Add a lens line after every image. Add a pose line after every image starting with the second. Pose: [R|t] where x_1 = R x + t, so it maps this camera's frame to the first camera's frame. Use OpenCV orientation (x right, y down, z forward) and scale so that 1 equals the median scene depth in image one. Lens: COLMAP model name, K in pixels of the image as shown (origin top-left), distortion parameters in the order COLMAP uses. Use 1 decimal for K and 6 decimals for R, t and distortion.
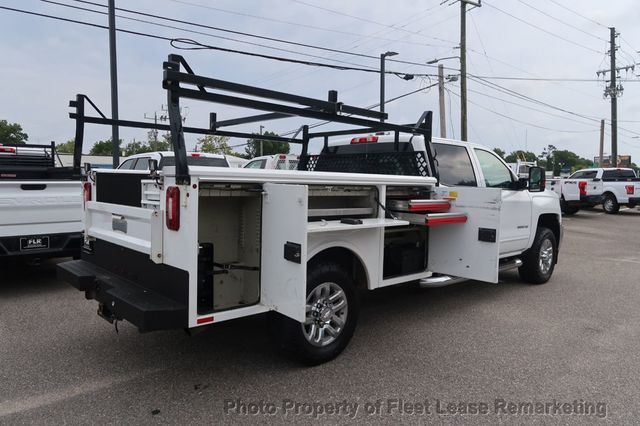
lens RADIAL K [[464.0, 0, 320.0], [0, 464.0, 213.0], [0, 0, 1]] dist [-0.013119, 0.010211]
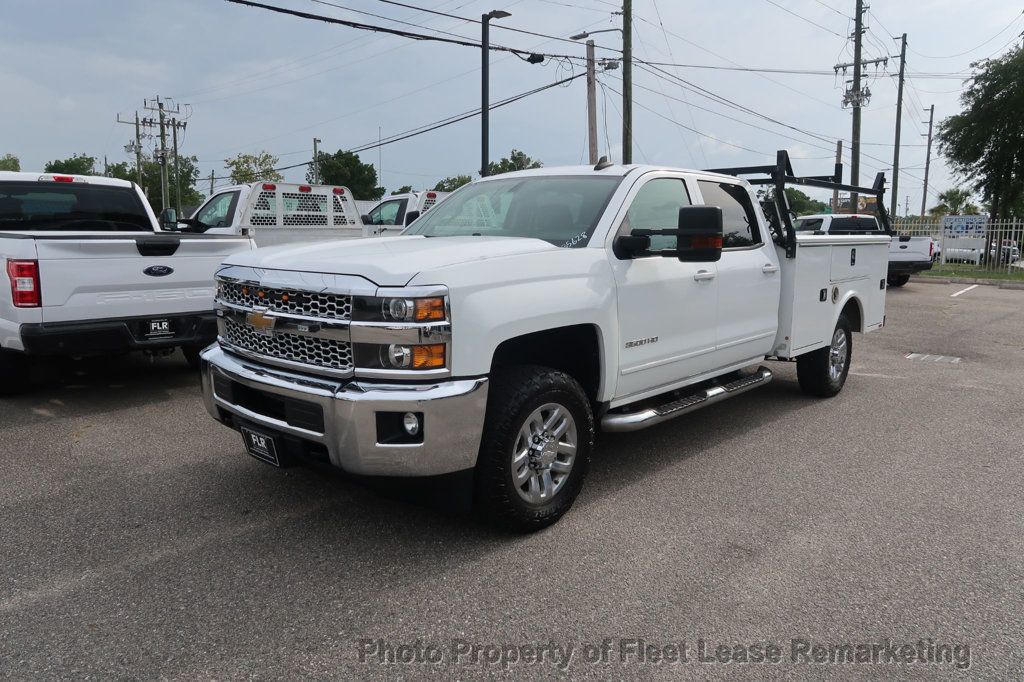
lens RADIAL K [[710.0, 0, 510.7], [0, 710.0, 339.8], [0, 0, 1]] dist [-0.021188, 0.009325]
pose [[0.993466, -0.008739, 0.113790, 0.112129], [-0.000843, 0.996475, 0.083889, -0.011567], [-0.114122, -0.083436, 0.989957, 0.131560]]
